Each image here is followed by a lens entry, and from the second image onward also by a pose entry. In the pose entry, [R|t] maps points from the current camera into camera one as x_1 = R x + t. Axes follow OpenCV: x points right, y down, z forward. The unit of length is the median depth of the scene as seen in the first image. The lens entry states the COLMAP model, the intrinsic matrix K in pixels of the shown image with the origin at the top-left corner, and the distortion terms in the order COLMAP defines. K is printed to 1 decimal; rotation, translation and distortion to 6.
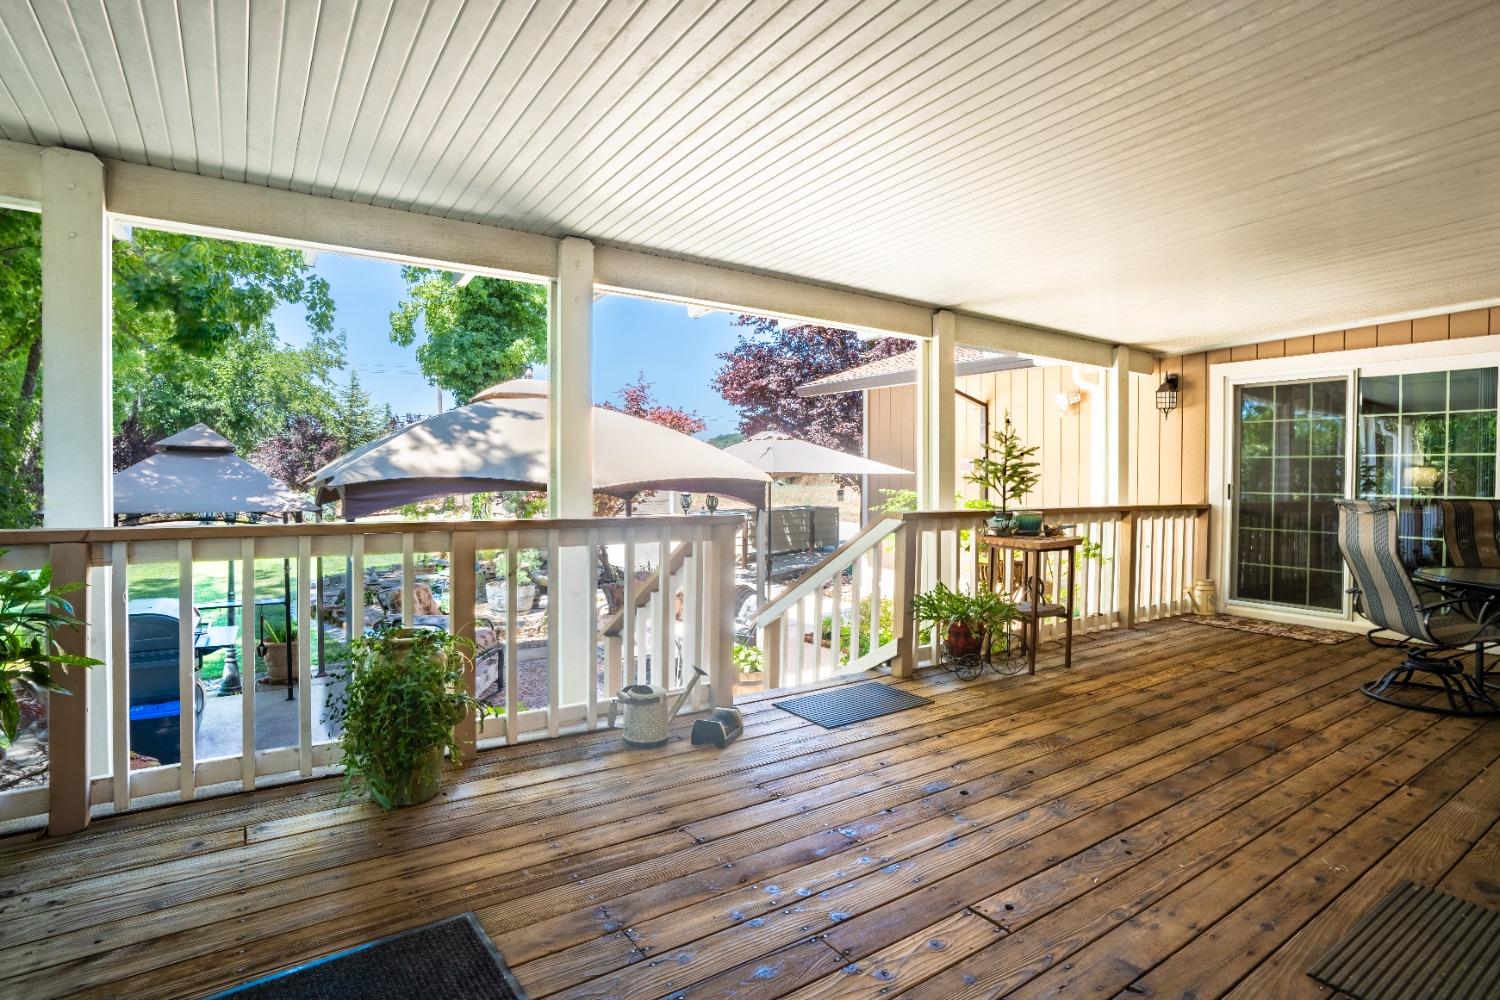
lens RADIAL K [[752.2, 0, 750.0], [0, 752.2, 500.0], [0, 0, 1]] dist [-0.202745, 0.000049]
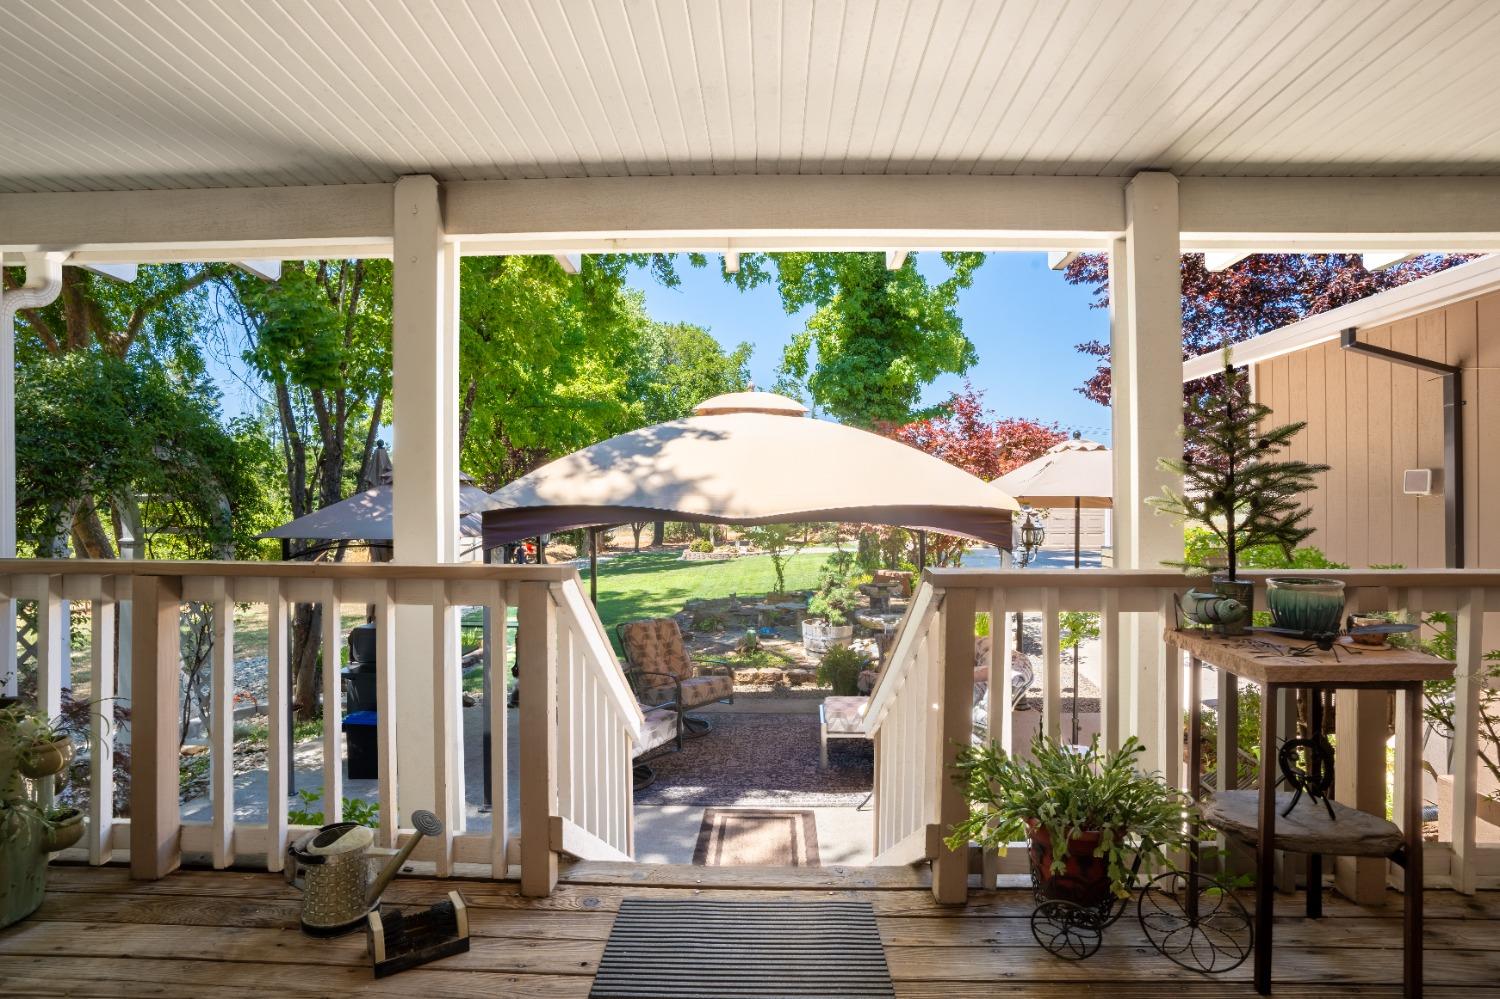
lens RADIAL K [[739.0, 0, 750.0], [0, 739.0, 499.5], [0, 0, 1]] dist [-0.058202, -0.000020]
pose [[0.809662, -0.014331, -0.586722, 0.256518], [-0.006754, 0.999408, -0.033732, -0.010537], [0.586858, 0.031274, 0.809086, 0.340115]]
